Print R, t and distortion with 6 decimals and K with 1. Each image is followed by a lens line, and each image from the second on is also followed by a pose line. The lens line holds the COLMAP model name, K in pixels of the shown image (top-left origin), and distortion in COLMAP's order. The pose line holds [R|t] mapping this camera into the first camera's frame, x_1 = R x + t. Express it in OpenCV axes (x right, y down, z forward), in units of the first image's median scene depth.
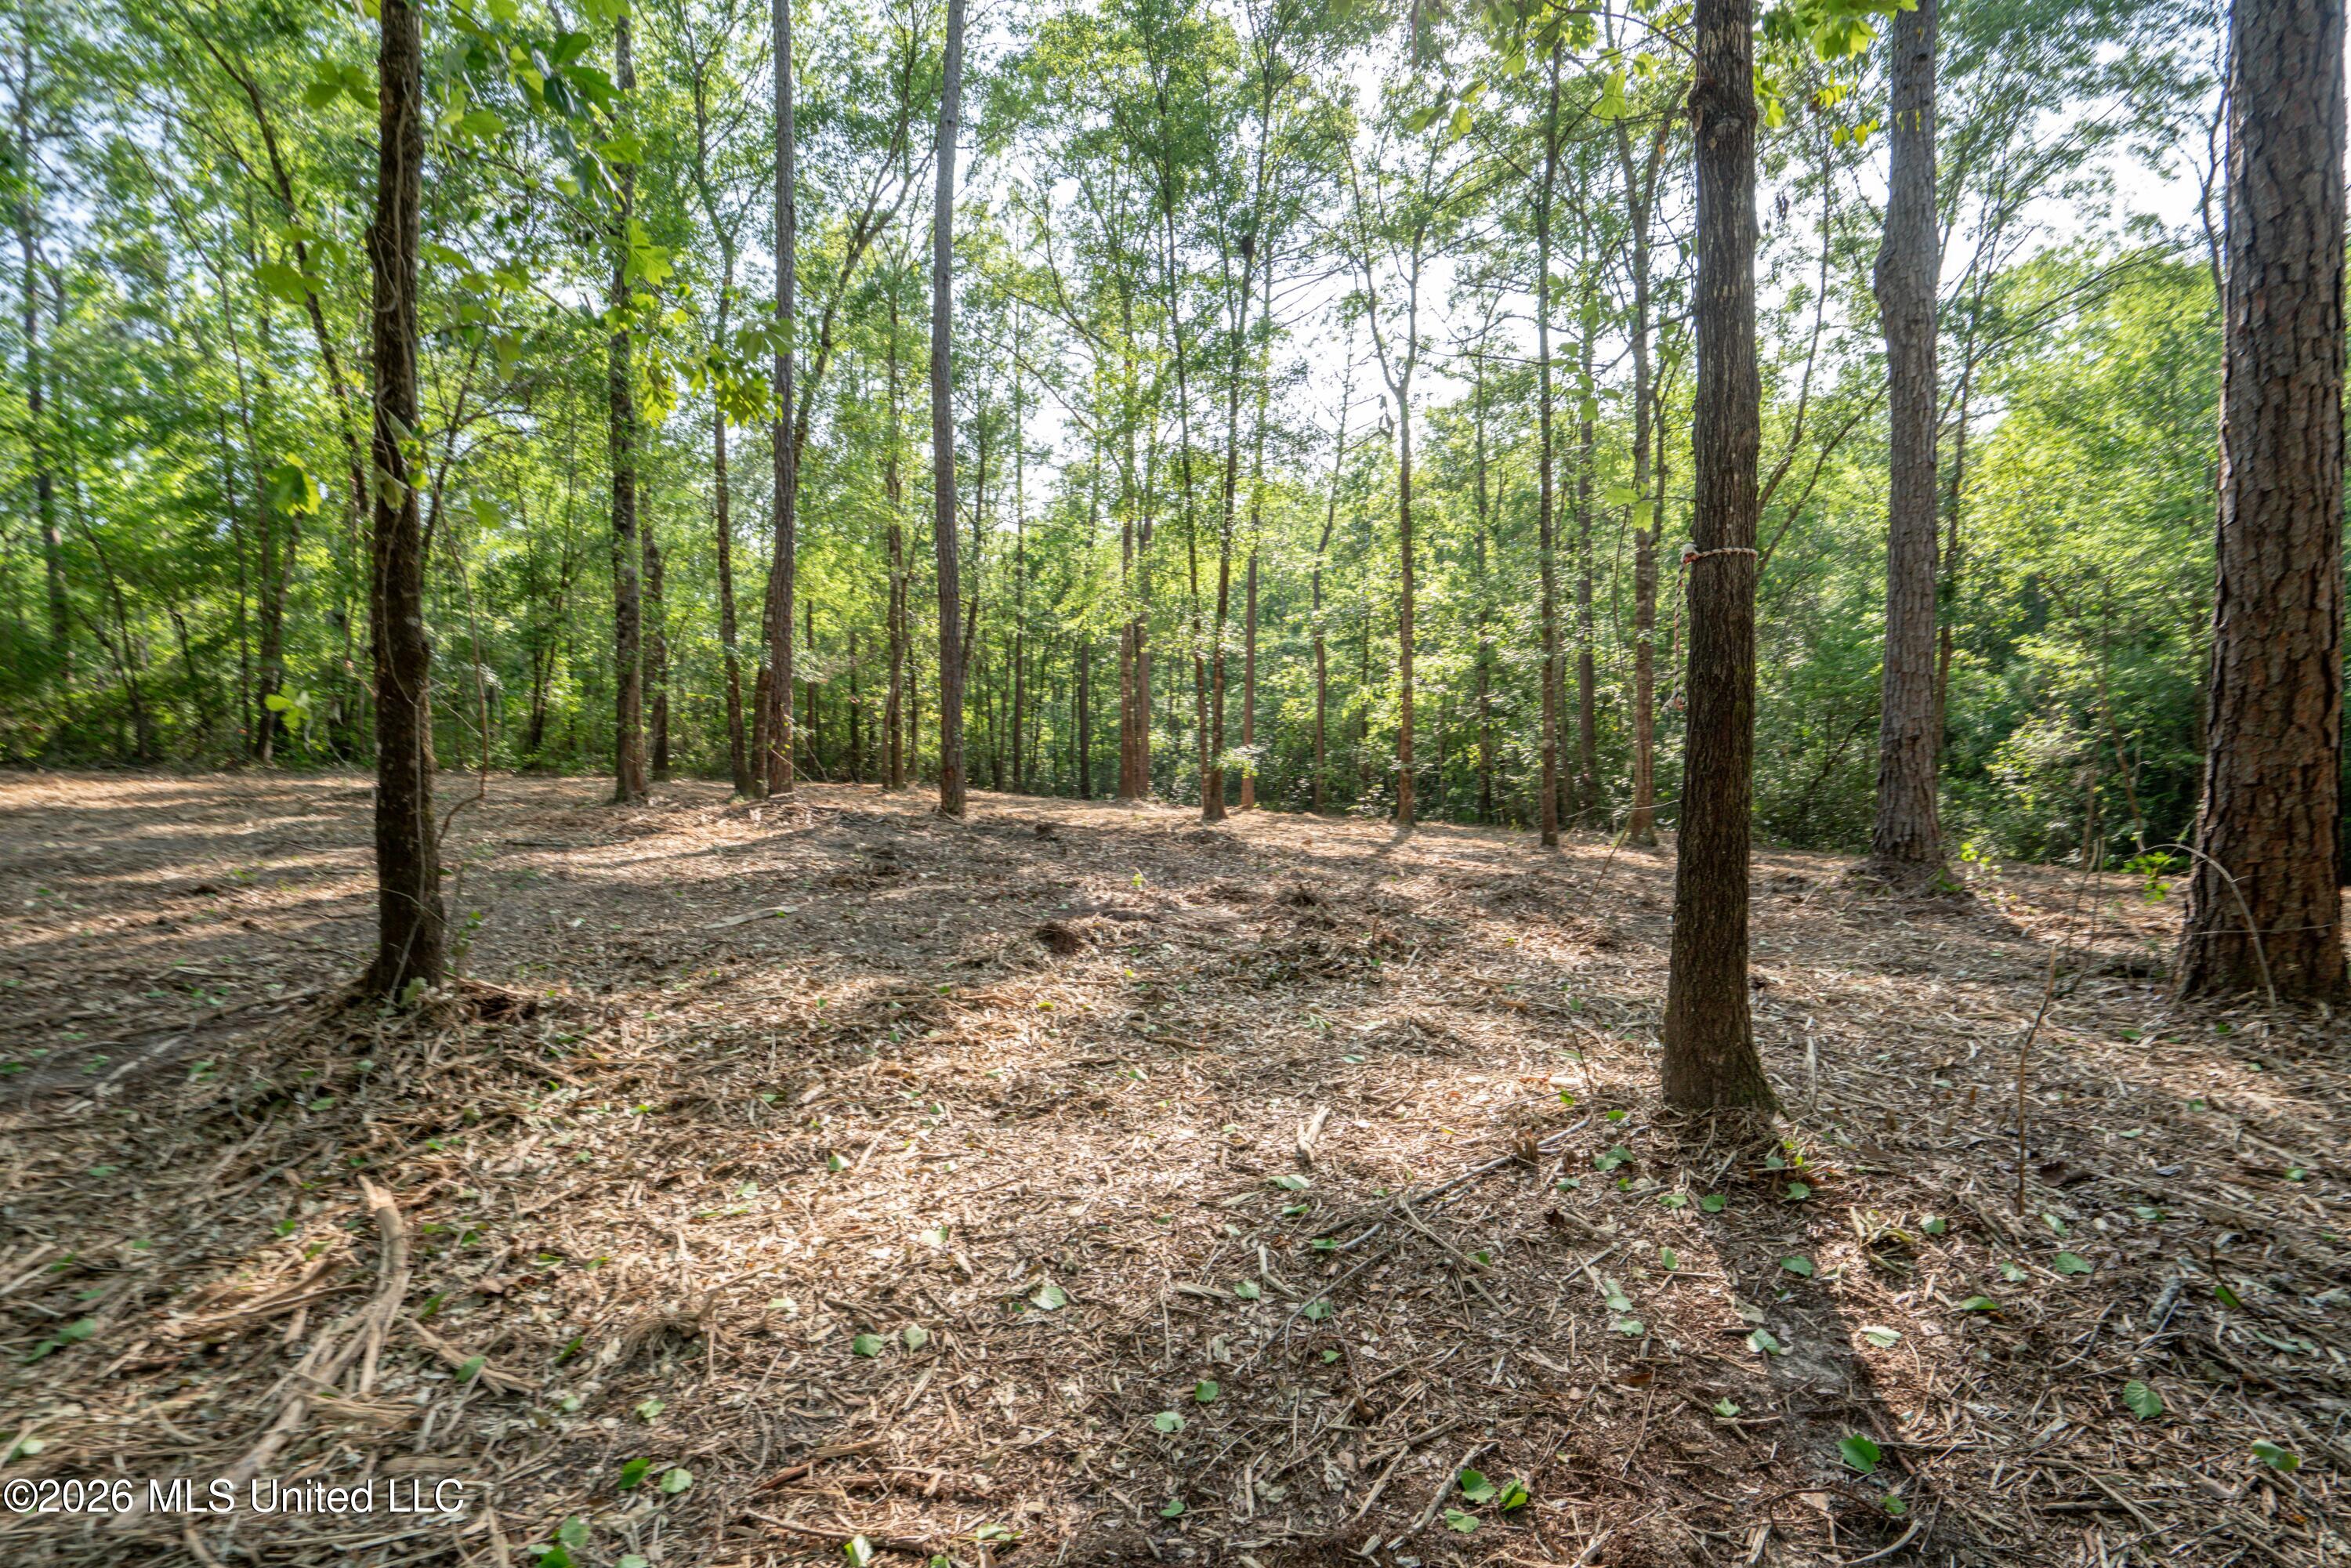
lens RADIAL K [[1084.8, 0, 1163.5], [0, 1084.8, 783.6], [0, 0, 1]] dist [-0.051303, 0.017860]
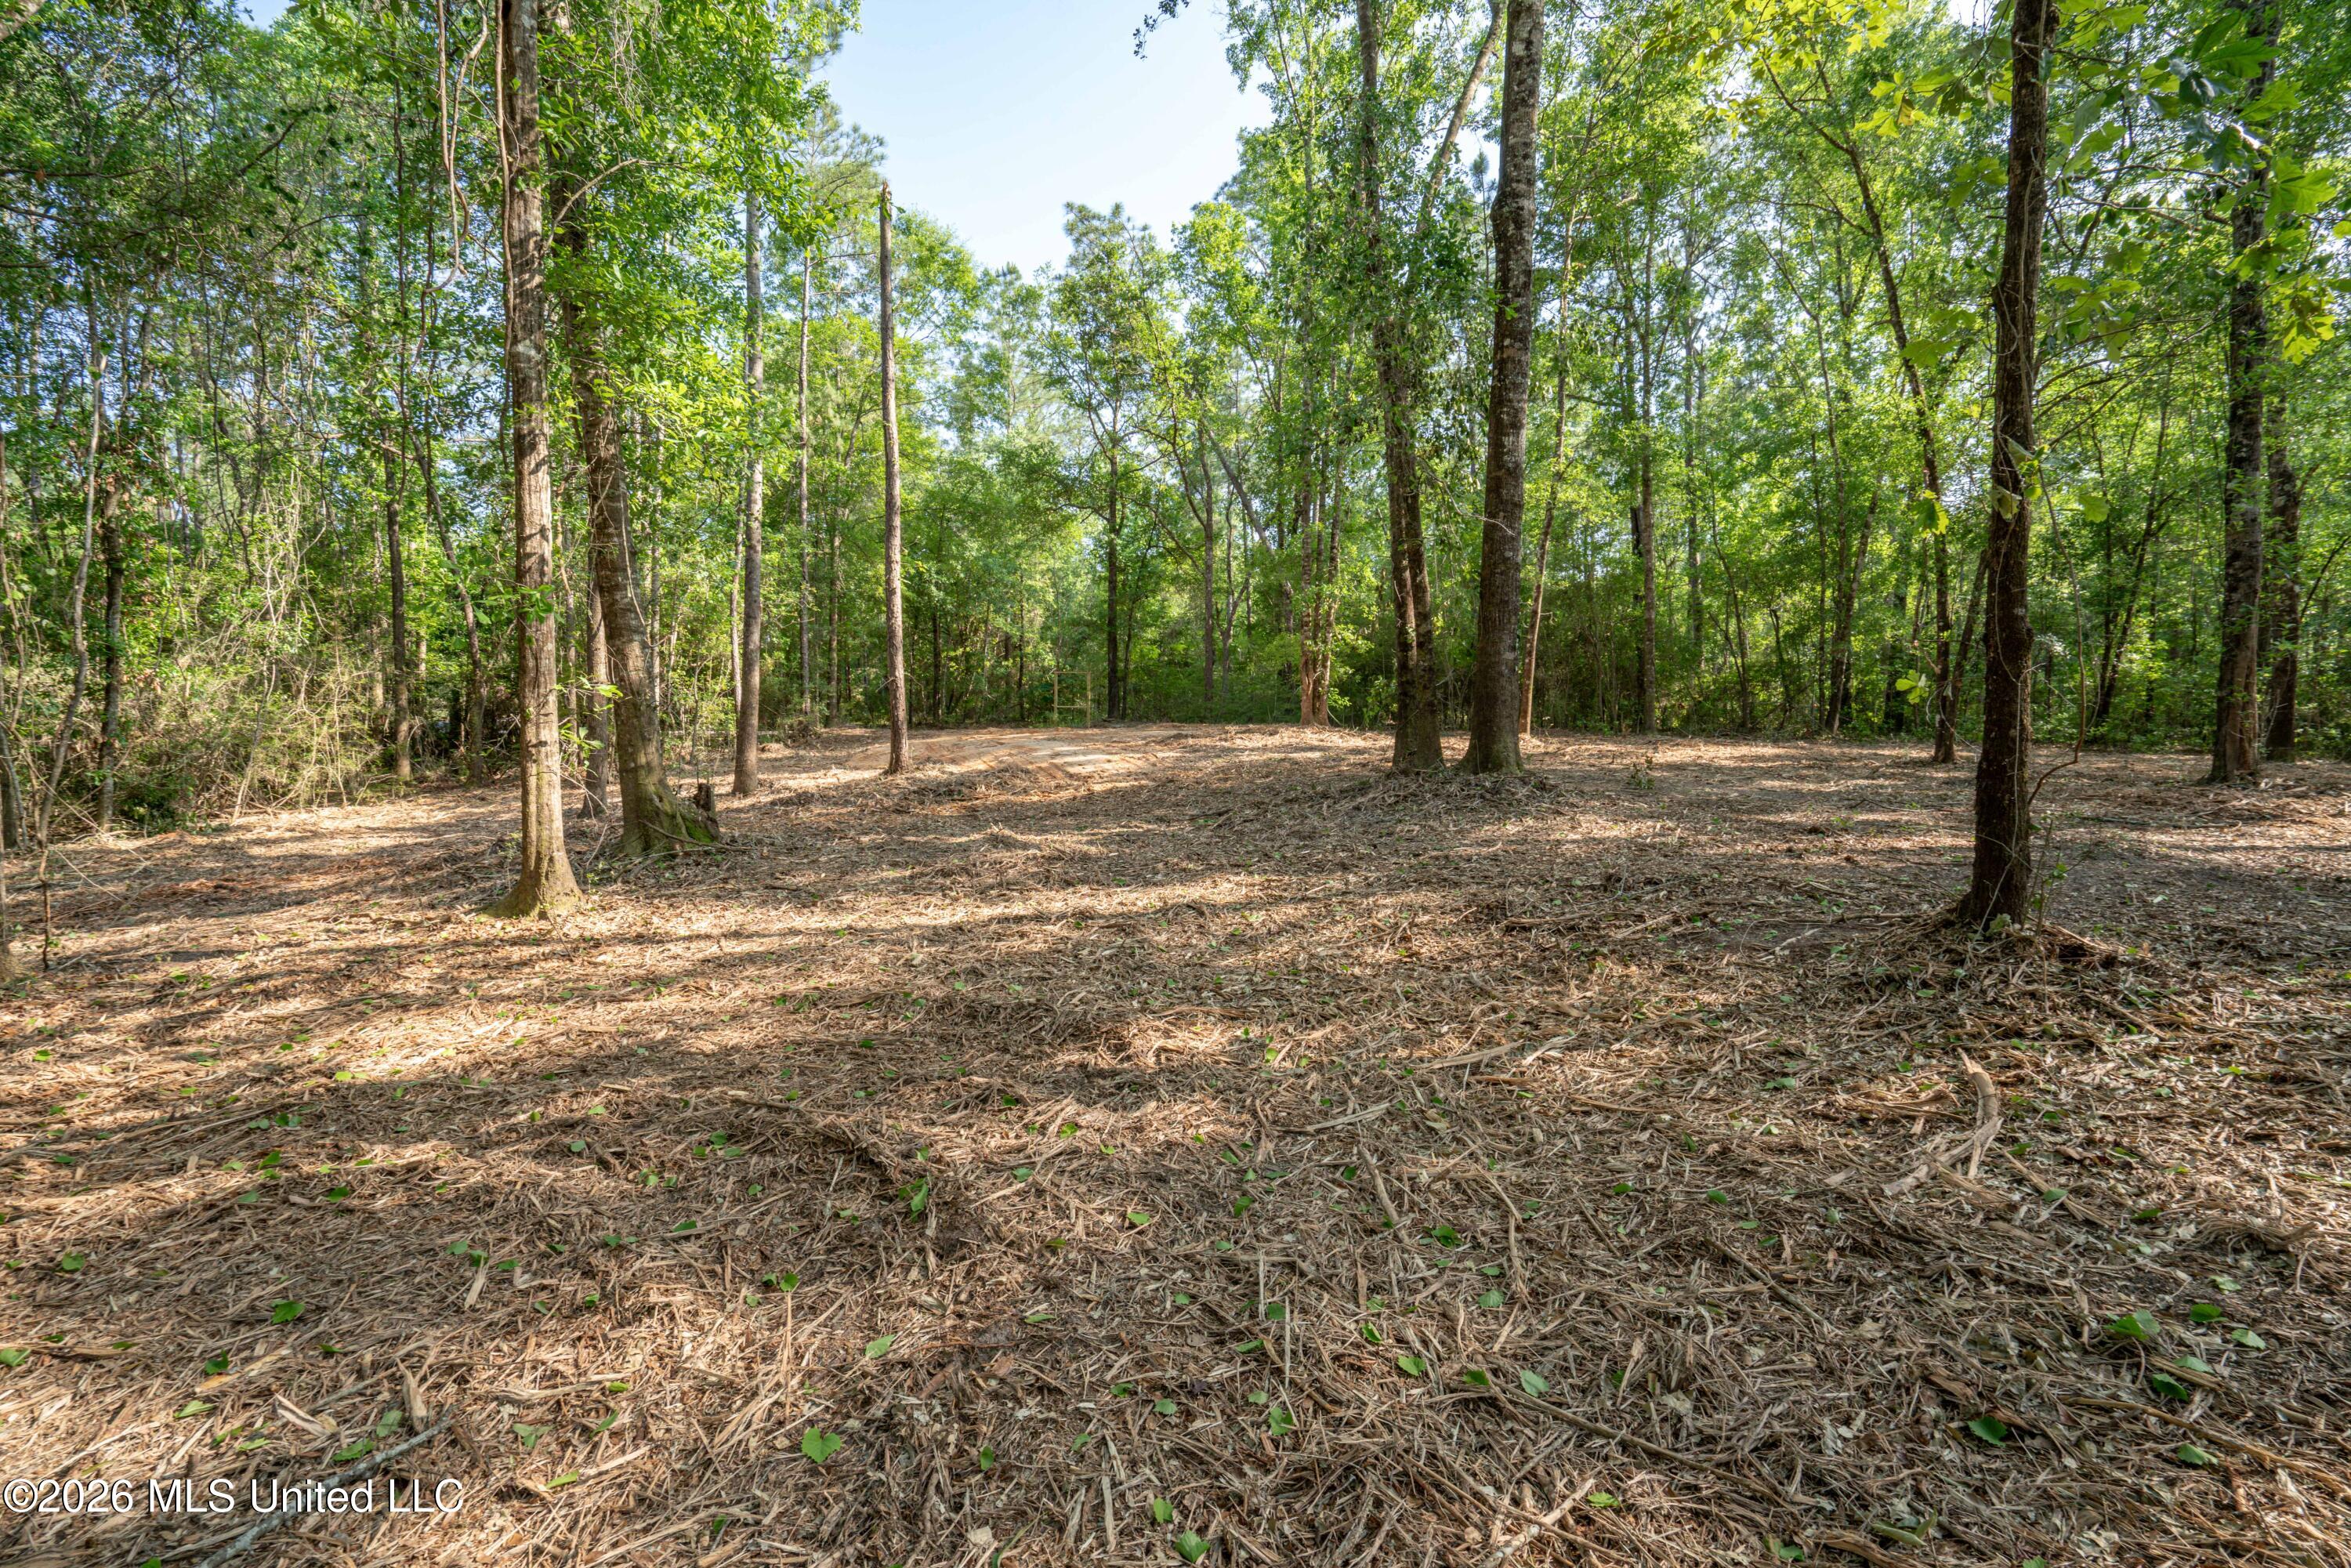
lens RADIAL K [[1084.8, 0, 1163.5], [0, 1084.8, 783.6], [0, 0, 1]] dist [-0.051303, 0.017860]
pose [[0.310574, 0.053265, -0.949056, 0.121630], [-0.028724, 0.998499, 0.046640, 0.010425], [0.950115, 0.012775, 0.311638, -0.269411]]
